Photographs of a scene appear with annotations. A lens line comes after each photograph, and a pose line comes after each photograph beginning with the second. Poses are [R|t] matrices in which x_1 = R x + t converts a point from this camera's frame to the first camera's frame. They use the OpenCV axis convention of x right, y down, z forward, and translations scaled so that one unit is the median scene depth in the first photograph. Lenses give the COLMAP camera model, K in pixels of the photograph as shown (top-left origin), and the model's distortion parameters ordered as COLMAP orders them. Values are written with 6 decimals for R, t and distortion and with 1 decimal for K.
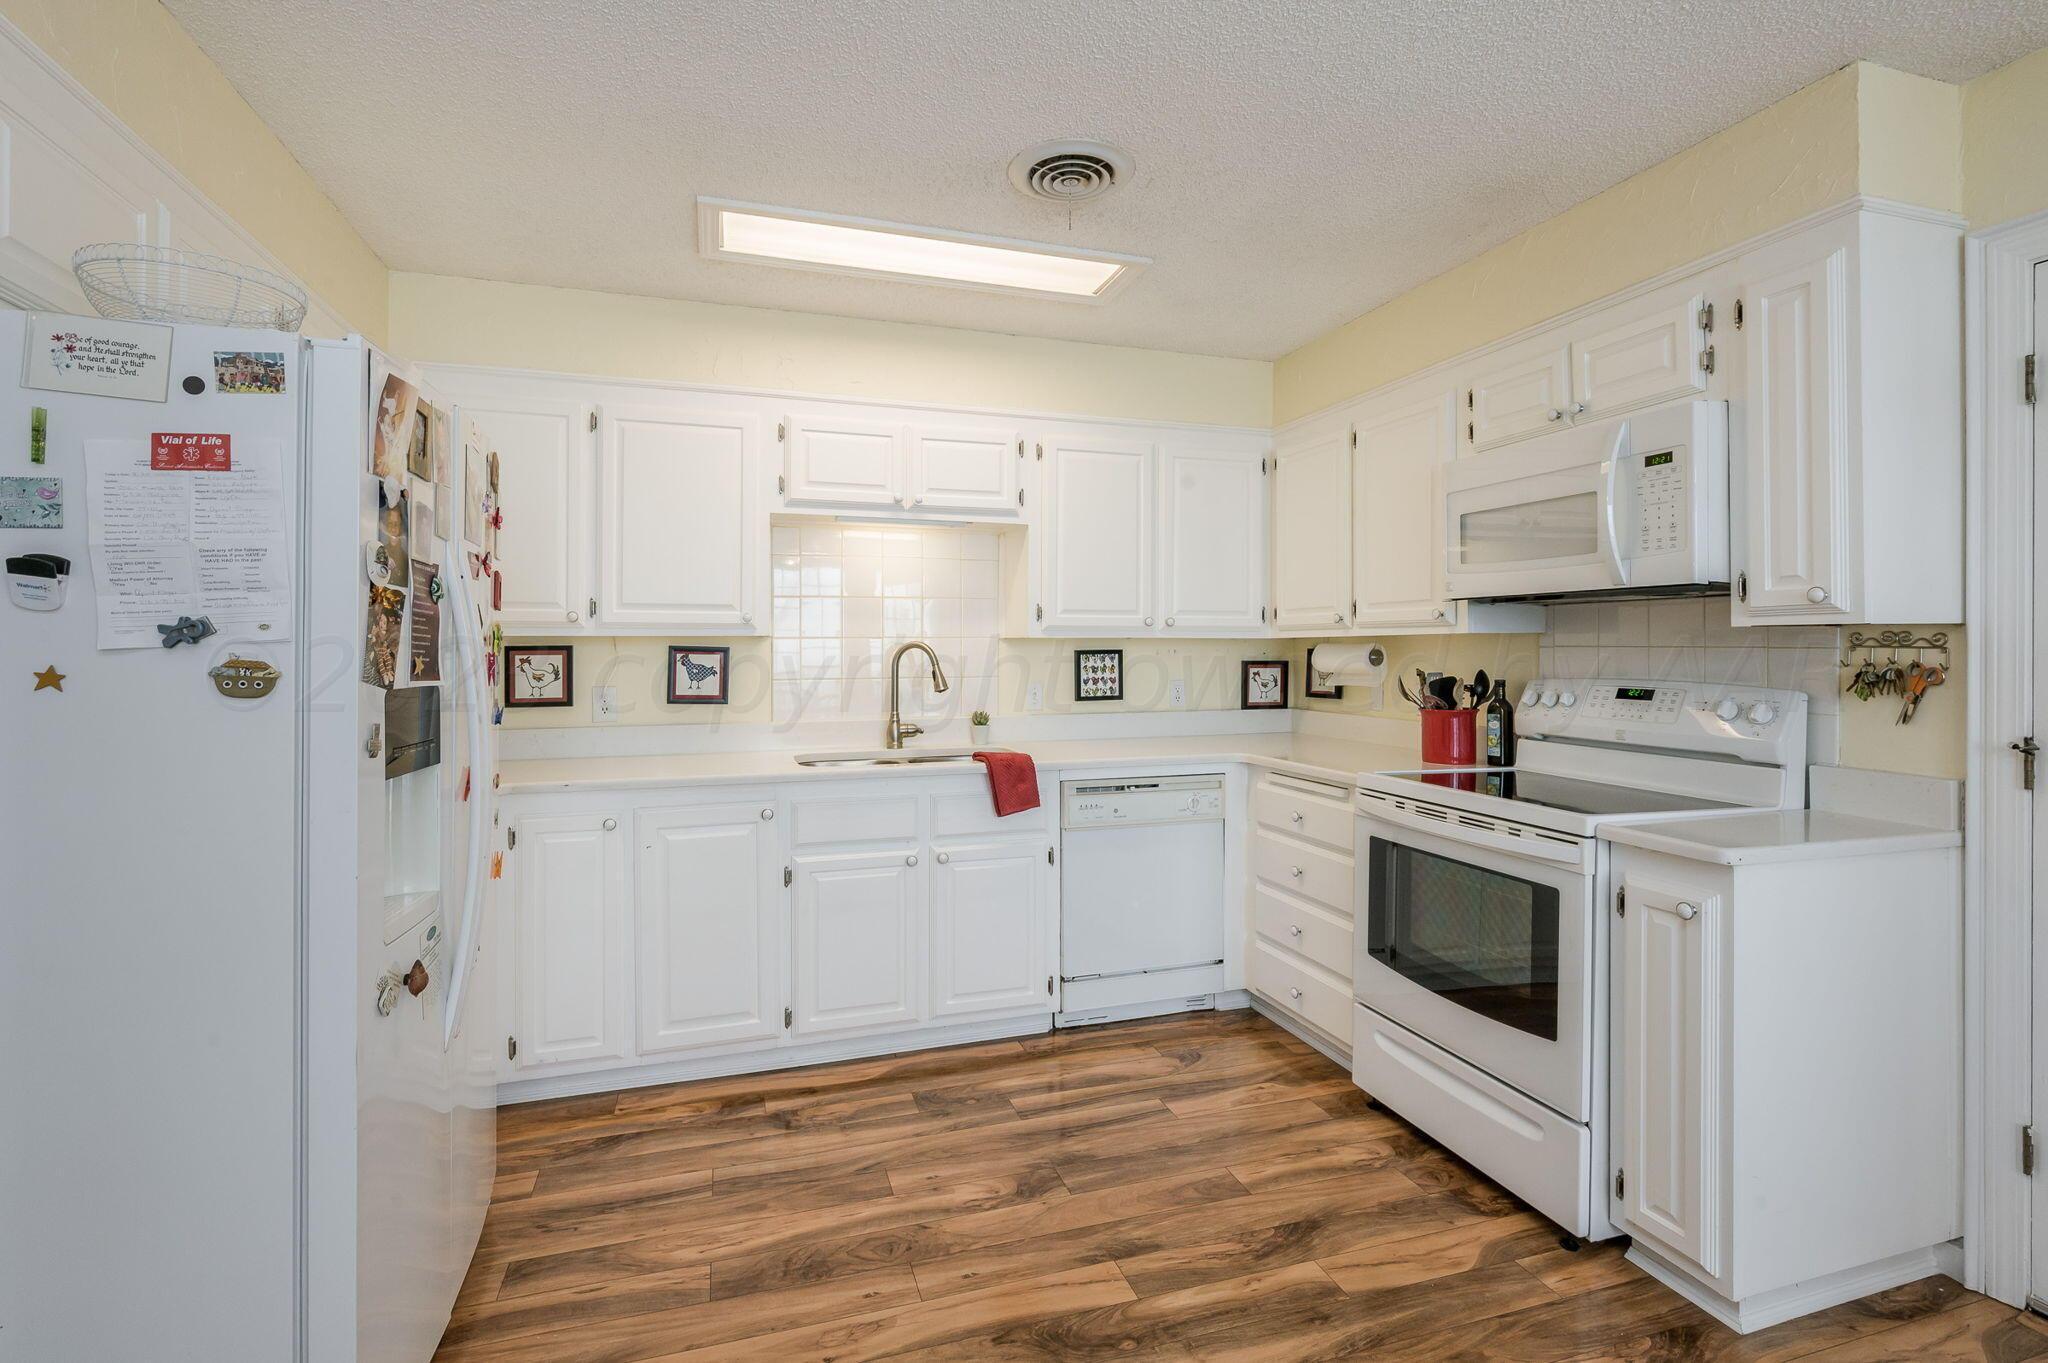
lens RADIAL K [[926.3, 0, 1064.4], [0, 926.3, 642.9], [0, 0, 1]] dist [-0.004707, -0.000480]
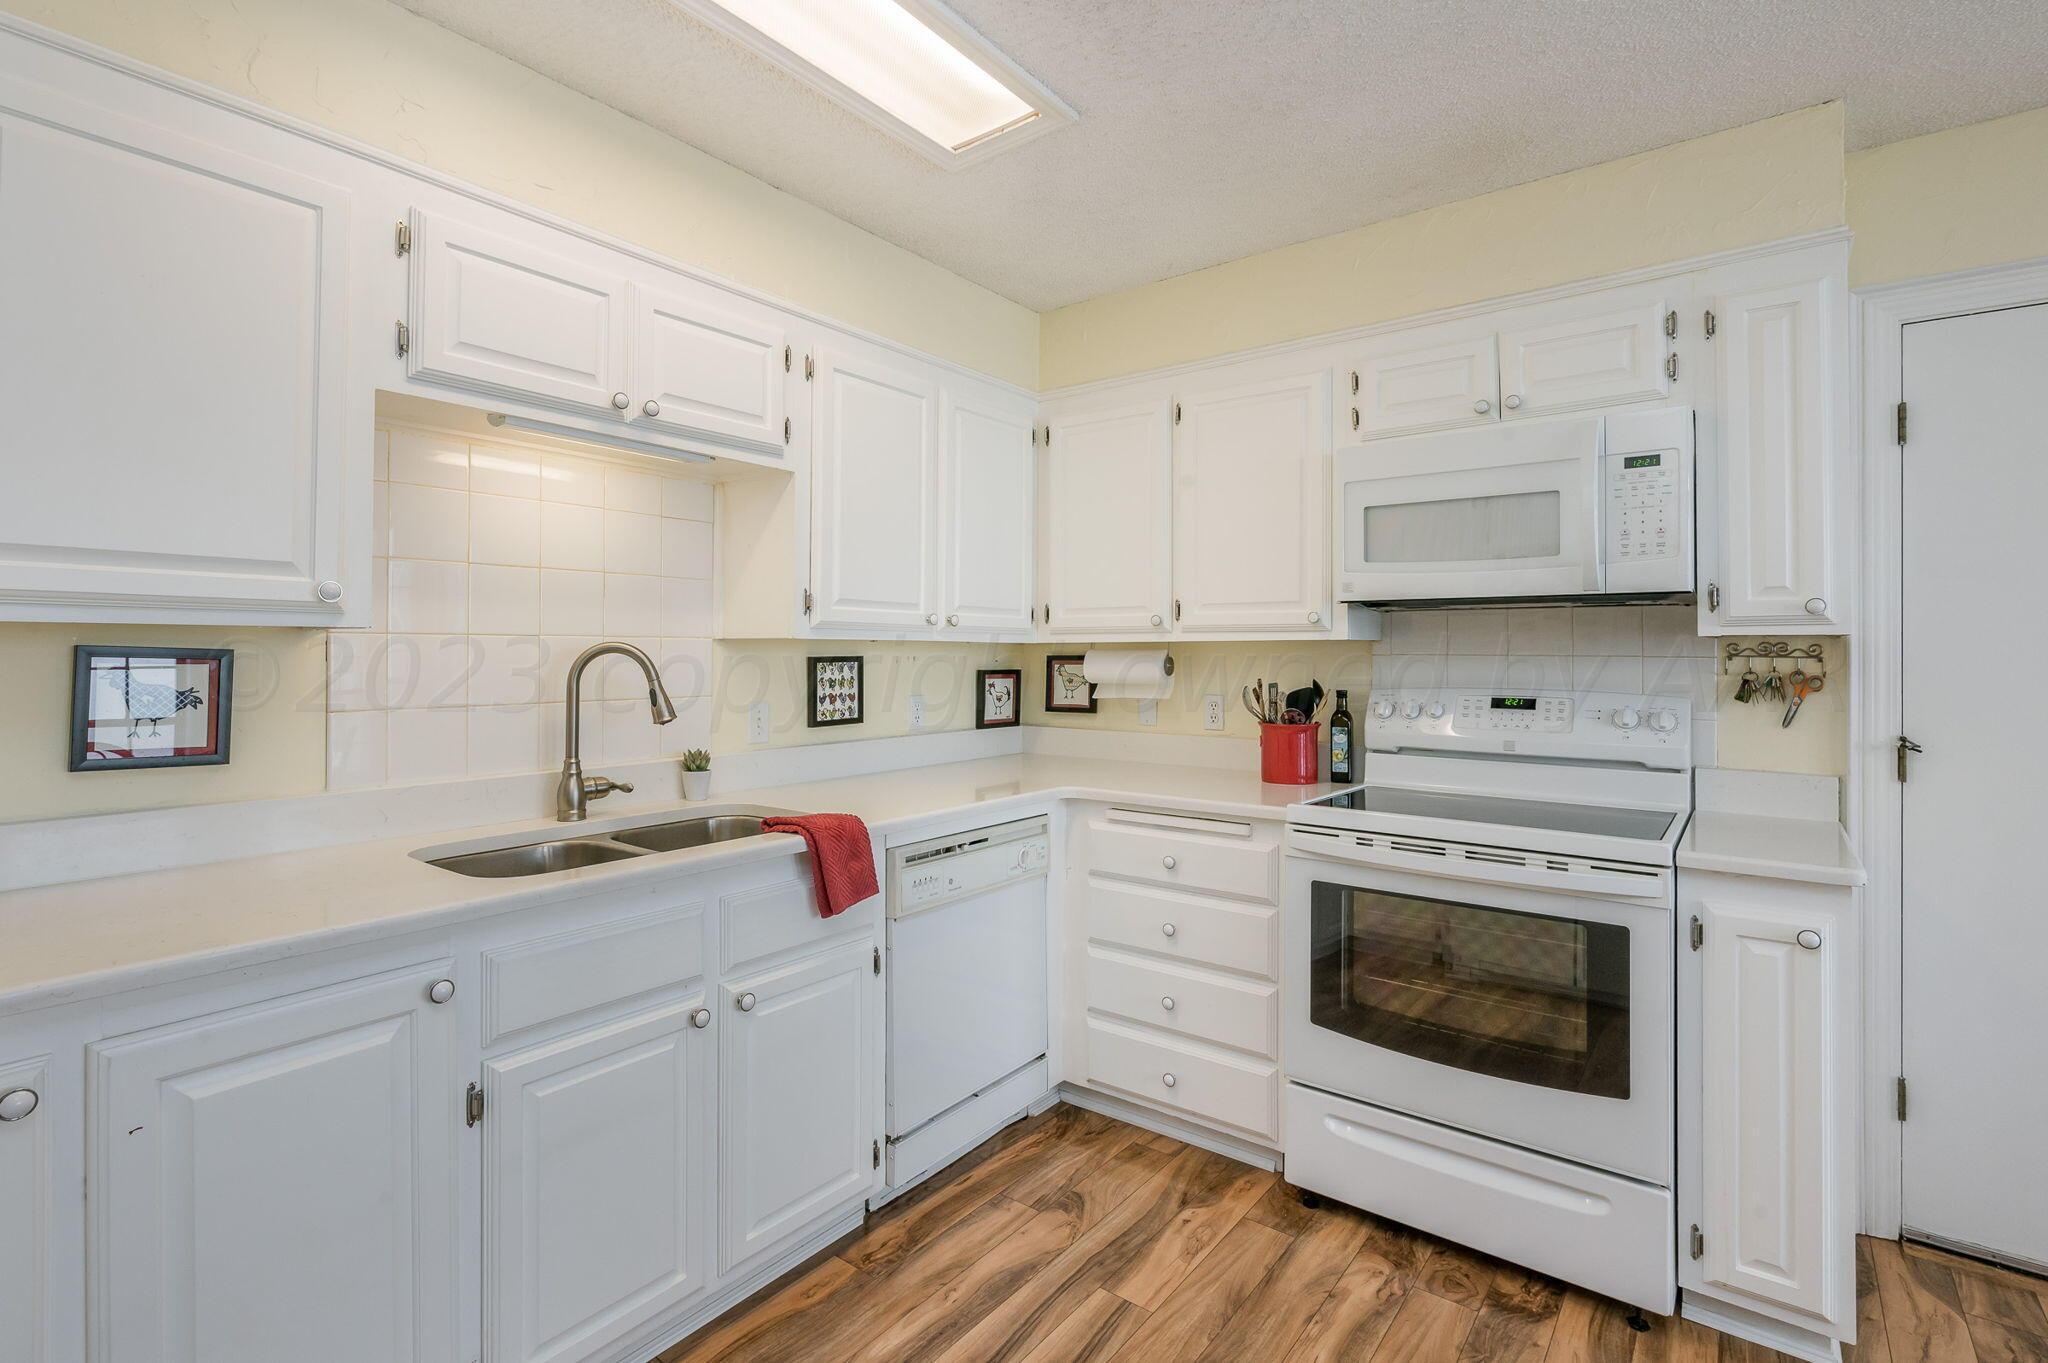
lens RADIAL K [[926.3, 0, 1029.2], [0, 926.3, 643.2], [0, 0, 1]] dist [-0.004707, -0.000480]
pose [[0.840913, 0.010775, 0.541063, -0.306195], [-0.007218, 0.999936, -0.008695, 0.003005], [-0.541123, 0.003406, 0.840937, 0.394341]]
